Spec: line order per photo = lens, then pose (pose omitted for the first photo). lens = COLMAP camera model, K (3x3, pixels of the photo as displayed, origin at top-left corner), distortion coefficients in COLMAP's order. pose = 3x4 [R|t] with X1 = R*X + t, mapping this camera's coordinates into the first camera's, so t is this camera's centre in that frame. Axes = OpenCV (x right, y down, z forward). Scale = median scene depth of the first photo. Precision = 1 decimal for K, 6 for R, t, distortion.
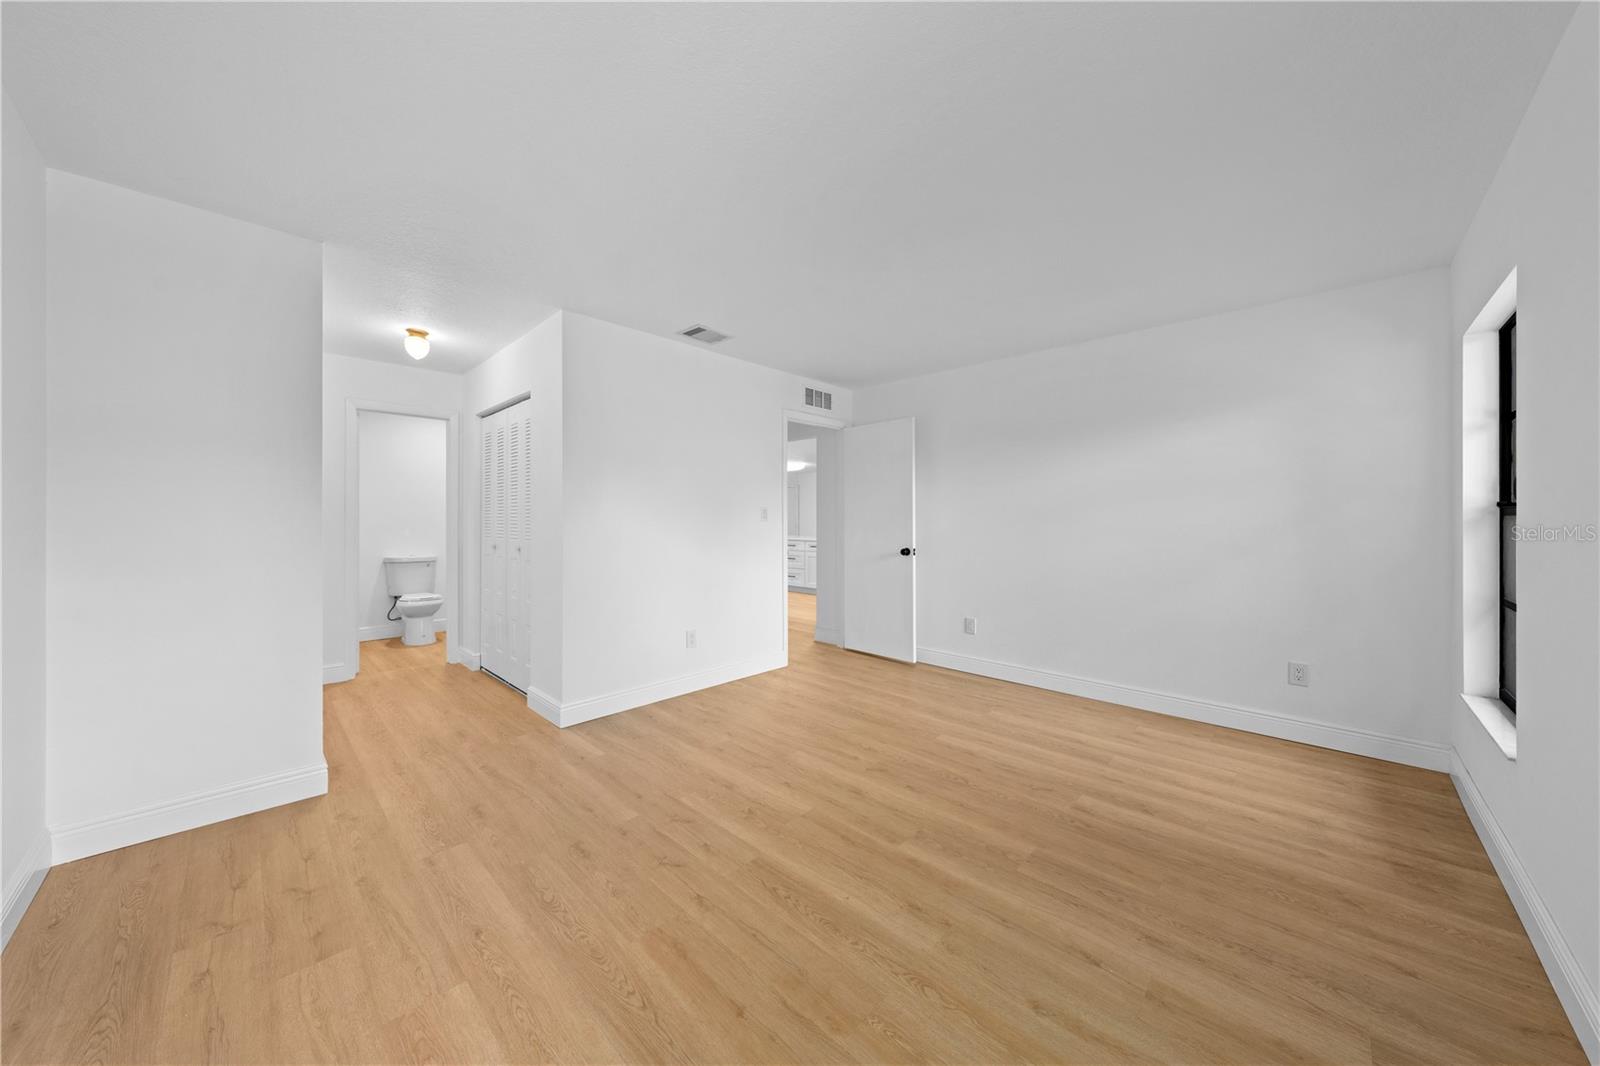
lens RADIAL K [[545.2, 0, 805.7], [0, 545.2, 526.3], [0, 0, 1]] dist [-0.002015, -0.000040]
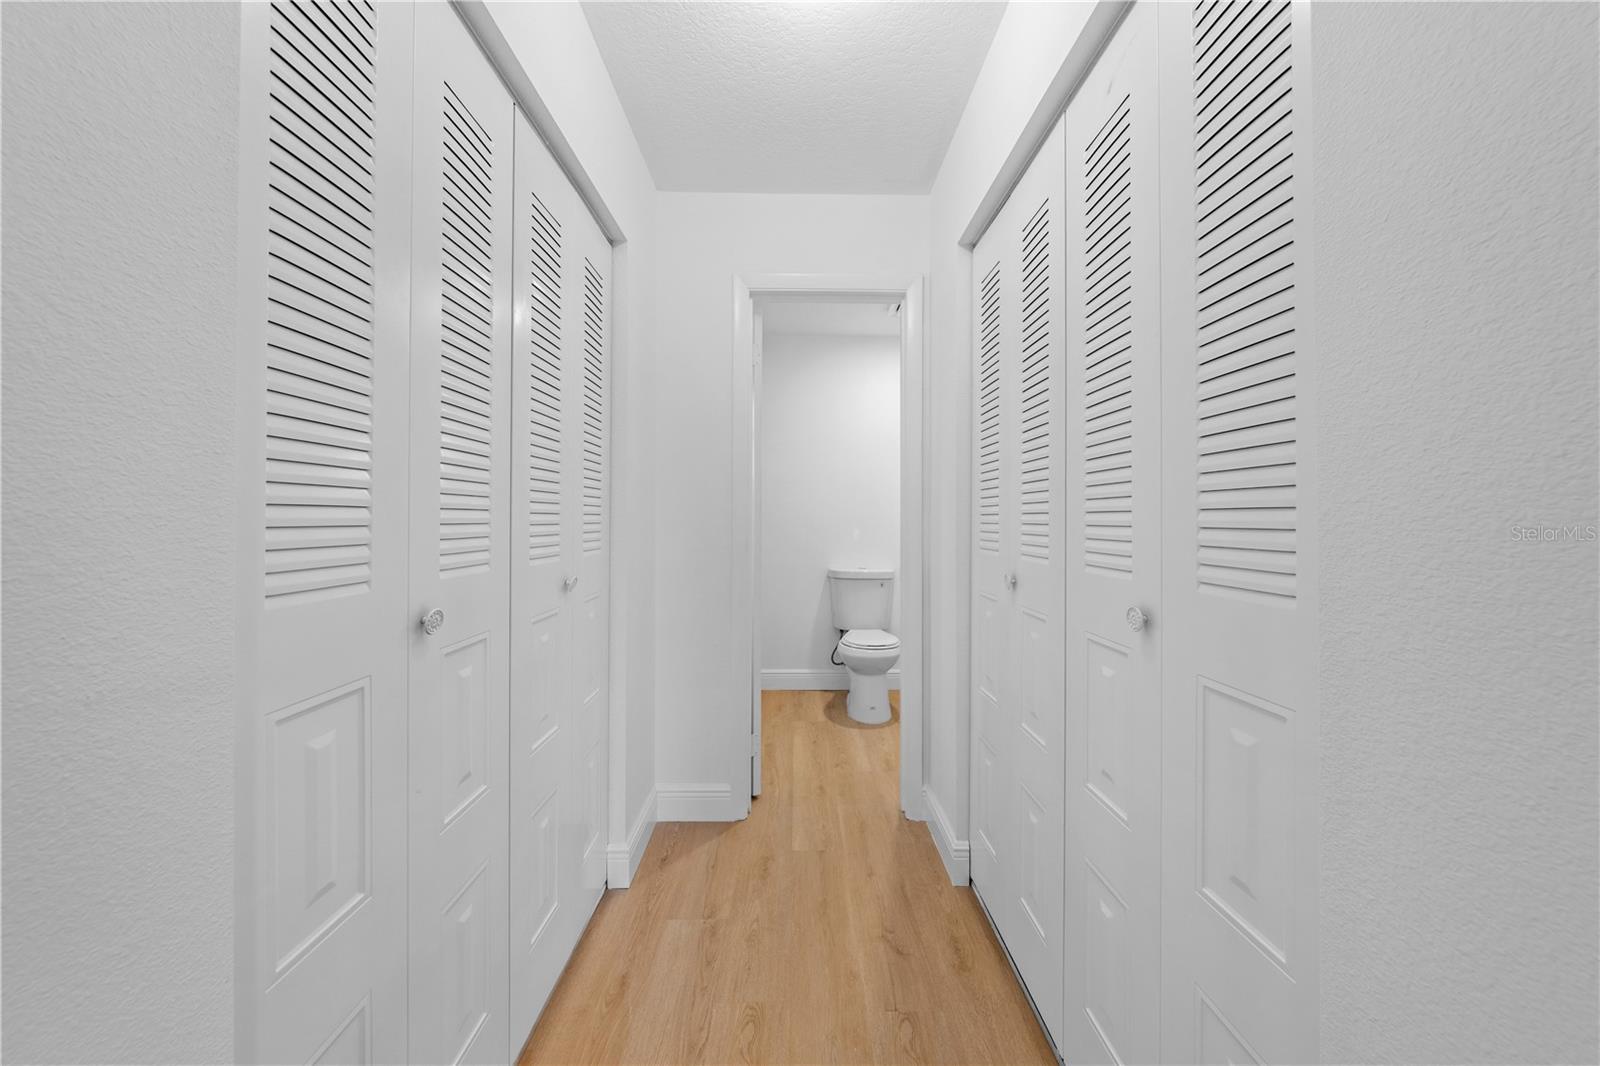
lens RADIAL K [[539.6, 0, 802.9], [0, 539.6, 528.8], [0, 0, 1]] dist [-0.003462, -0.000109]
pose [[0.707154, 0.014422, -0.706912, -0.333496], [-0.010283, 0.999896, 0.010112, 0.001011], [0.706984, 0.000118, 0.707229, 0.517862]]
